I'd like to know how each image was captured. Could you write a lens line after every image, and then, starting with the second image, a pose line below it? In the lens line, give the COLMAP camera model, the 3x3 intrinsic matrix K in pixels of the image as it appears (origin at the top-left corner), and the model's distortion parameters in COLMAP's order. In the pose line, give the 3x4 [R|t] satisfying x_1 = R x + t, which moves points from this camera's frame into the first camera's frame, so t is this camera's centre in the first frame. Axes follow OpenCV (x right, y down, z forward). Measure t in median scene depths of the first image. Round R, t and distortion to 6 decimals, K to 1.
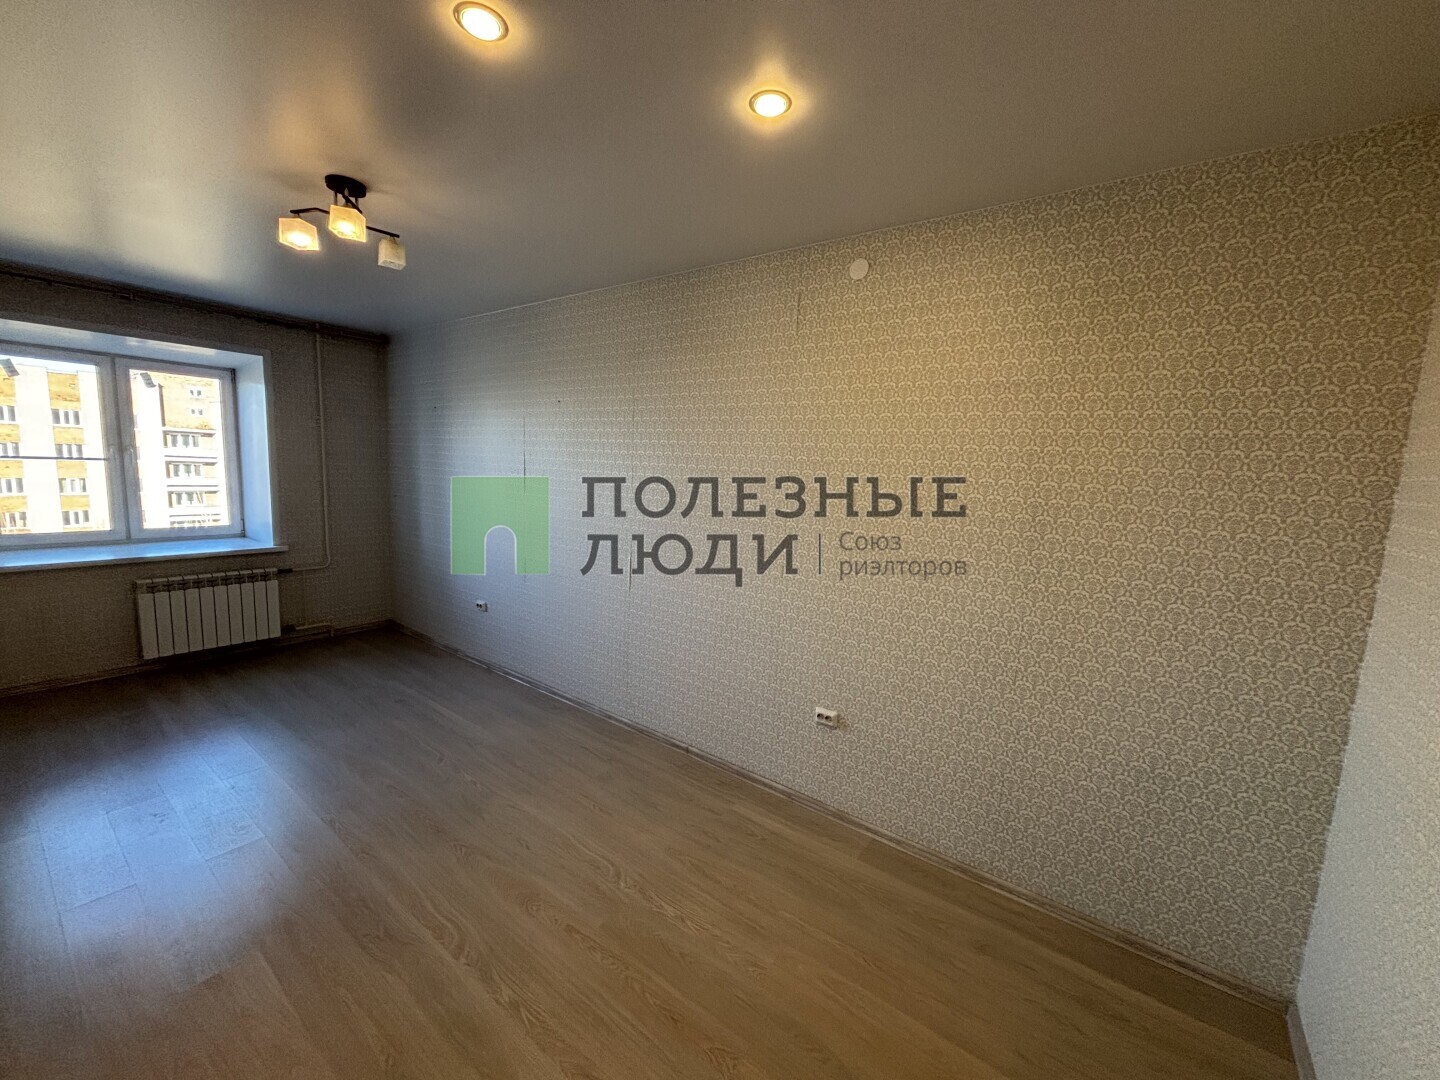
lens RADIAL K [[550.3, 0, 725.6], [0, 550.3, 530.0], [0, 0, 1]] dist [0.010993, -0.000243]
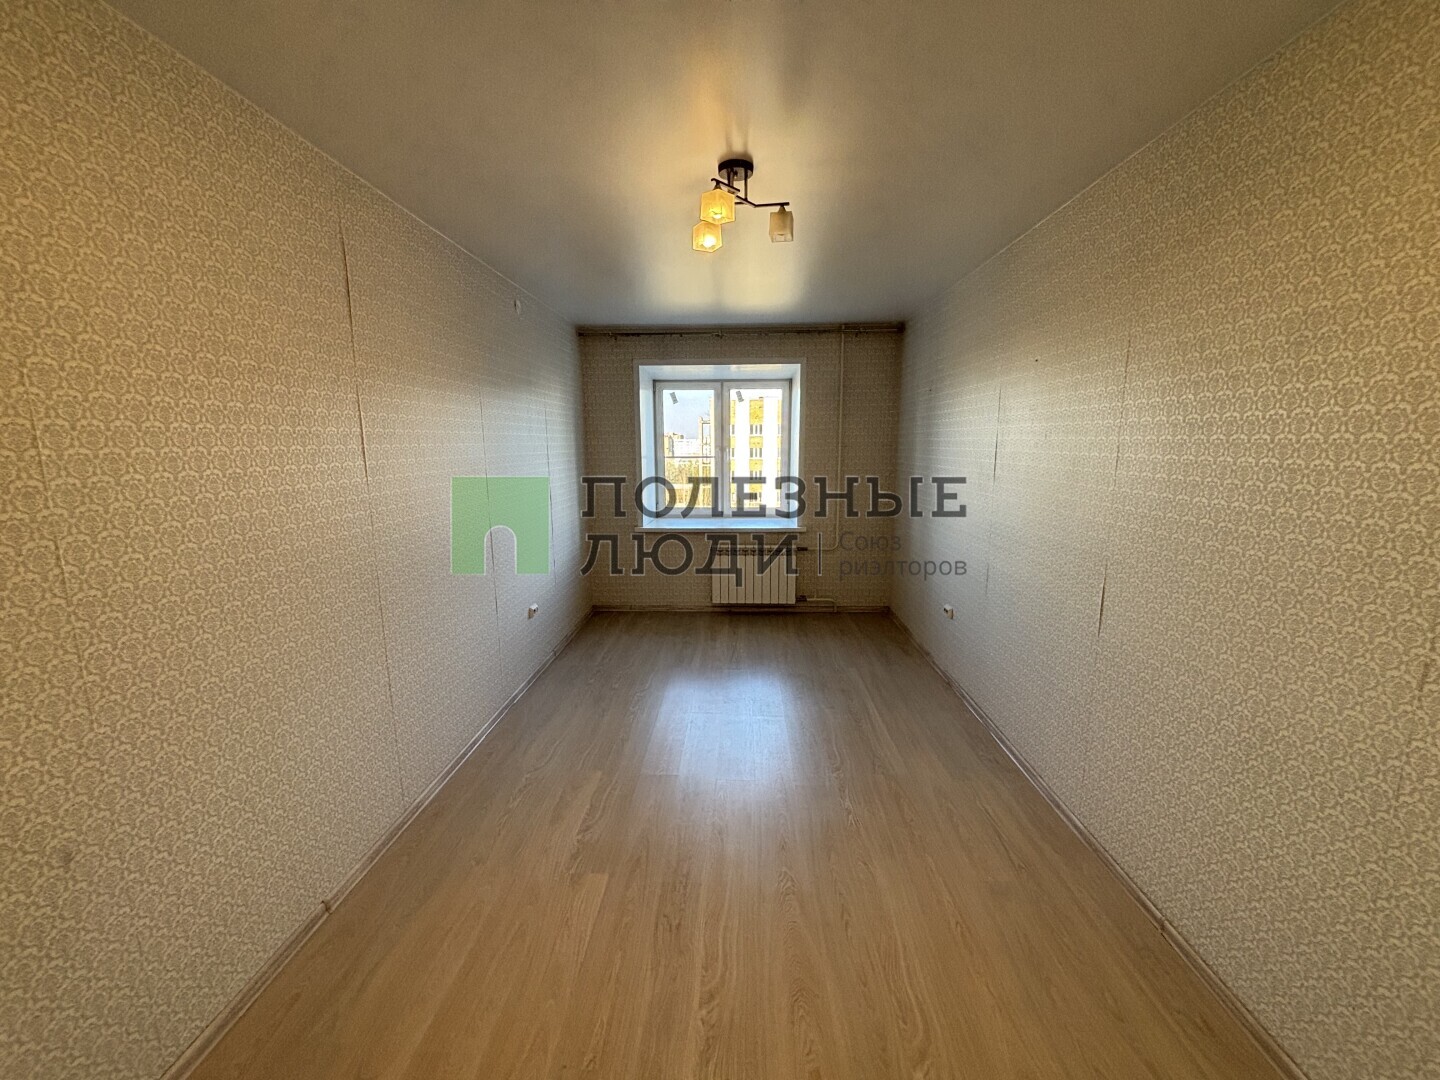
lens RADIAL K [[573.5, 0, 714.2], [0, 573.5, 543.4], [0, 0, 1]] dist [0.013459, -0.000252]
pose [[0.587243, 0.095304, -0.803780, 0.065245], [-0.065181, 0.995387, 0.070402, -0.010960], [0.806782, 0.011048, 0.590746, 0.148508]]
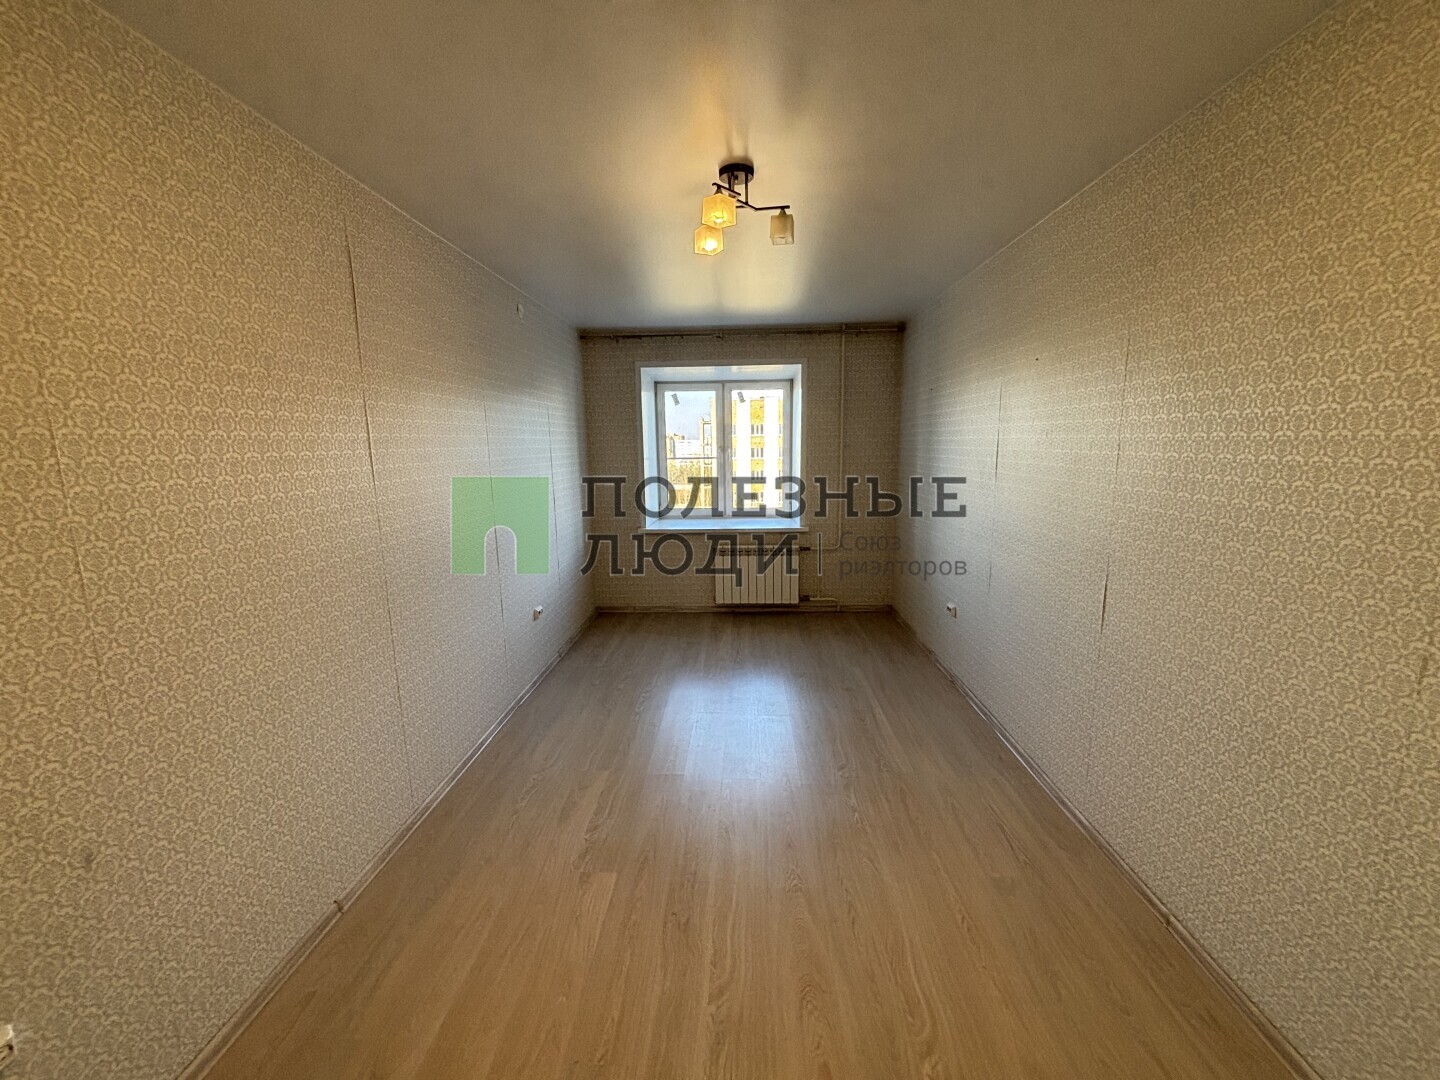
lens RADIAL K [[573.5, 0, 714.2], [0, 573.5, 543.4], [0, 0, 1]] dist [0.013459, -0.000252]
pose [[0.585334, 0.089405, -0.805848, 0.067617], [-0.056049, 0.995986, 0.069789, -0.011470], [0.808852, 0.004317, 0.587996, 0.144292]]
